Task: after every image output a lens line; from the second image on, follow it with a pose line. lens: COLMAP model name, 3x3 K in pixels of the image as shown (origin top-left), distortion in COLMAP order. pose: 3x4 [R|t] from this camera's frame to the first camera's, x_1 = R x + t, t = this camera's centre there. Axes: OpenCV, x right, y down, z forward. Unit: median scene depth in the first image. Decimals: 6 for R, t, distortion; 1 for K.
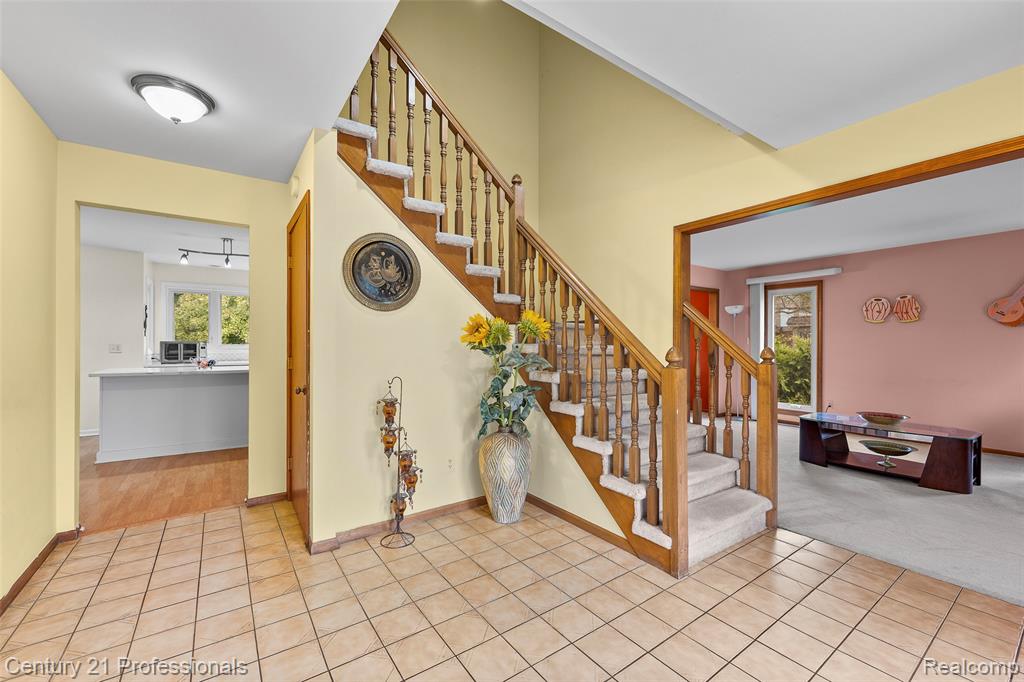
lens RADIAL K [[409.1, 0, 511.2], [0, 409.1, 343.9], [0, 0, 1]] dist [-0.000209, 0.000230]
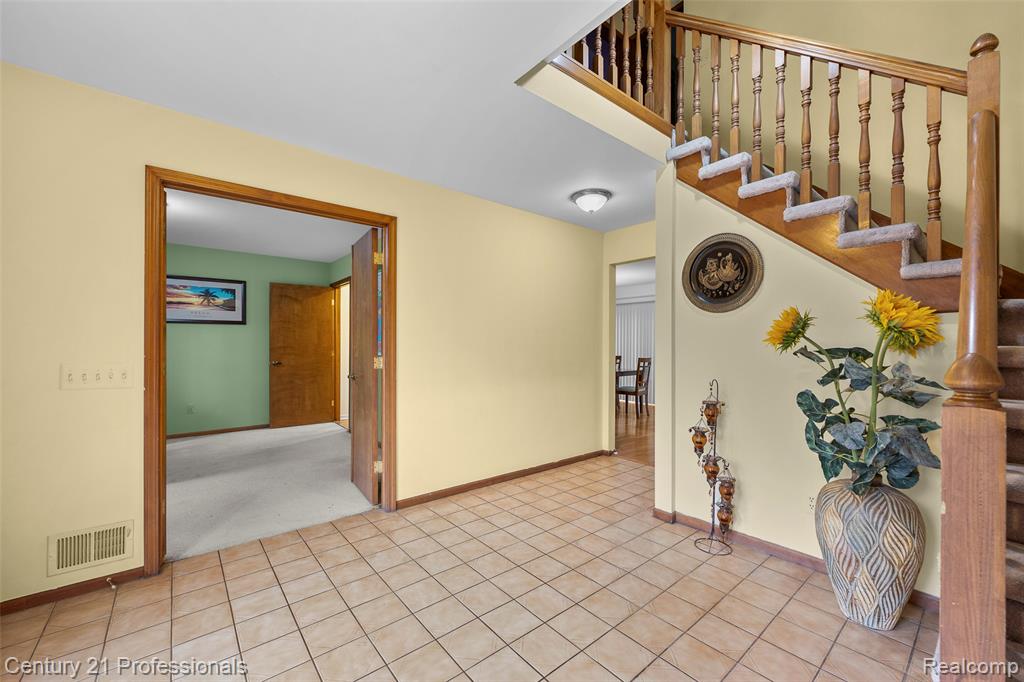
lens RADIAL K [[409.1, 0, 514.9], [0, 409.1, 342.3], [0, 0, 1]] dist [-0.000209, 0.000230]
pose [[0.087095, -0.007855, -0.996169, 0.645422], [-0.003408, 0.999961, -0.008183, 0.001418], [0.996194, 0.004108, 0.087064, 0.433431]]
